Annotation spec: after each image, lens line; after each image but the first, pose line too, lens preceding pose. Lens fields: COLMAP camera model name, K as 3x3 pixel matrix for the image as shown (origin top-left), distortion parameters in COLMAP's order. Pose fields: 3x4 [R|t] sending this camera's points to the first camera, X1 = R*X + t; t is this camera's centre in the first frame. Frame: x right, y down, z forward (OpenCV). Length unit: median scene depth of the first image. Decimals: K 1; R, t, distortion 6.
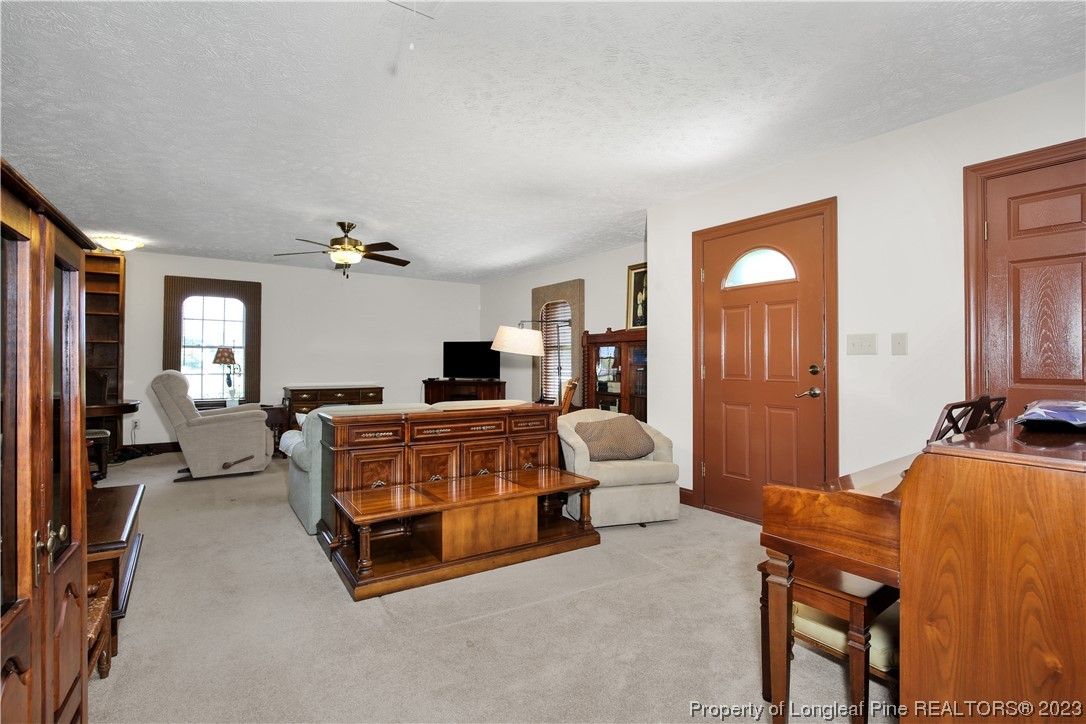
lens RADIAL K [[522.8, 0, 538.5], [0, 522.8, 353.3], [0, 0, 1]] dist [-0.007652, 0.002024]
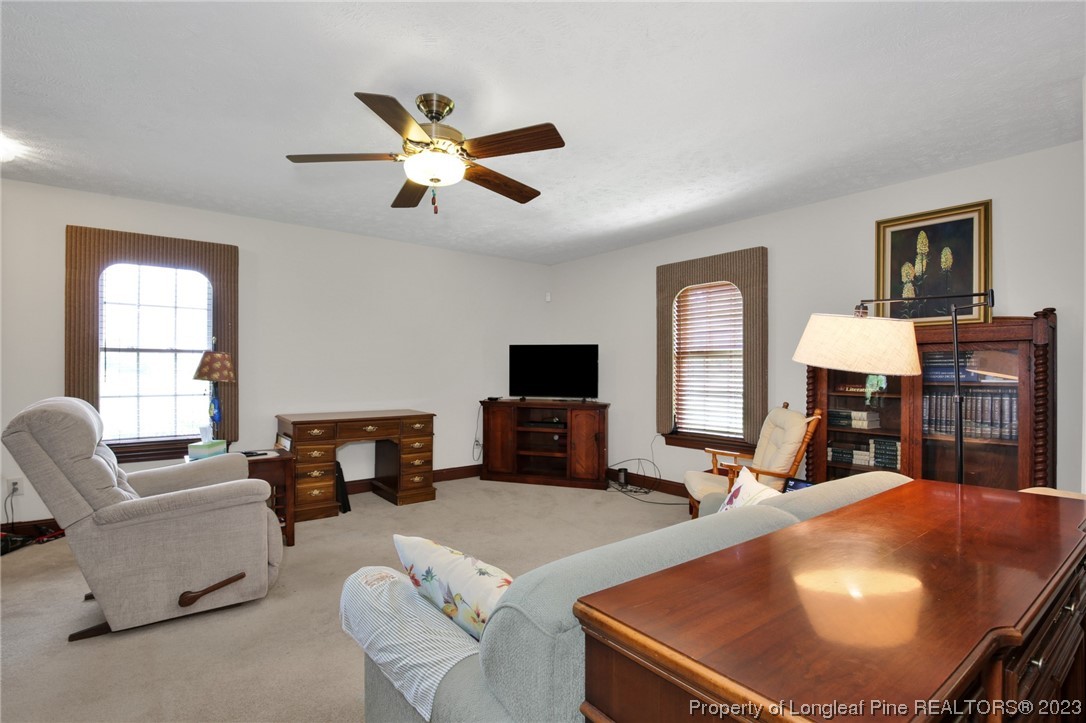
lens RADIAL K [[522.8, 0, 548.3], [0, 522.8, 368.8], [0, 0, 1]] dist [-0.007652, 0.002024]
pose [[0.996621, 0.001859, 0.082118, -0.224453], [-0.003537, 0.999788, 0.020287, -0.005113], [-0.082063, -0.020509, 0.996416, 0.365984]]
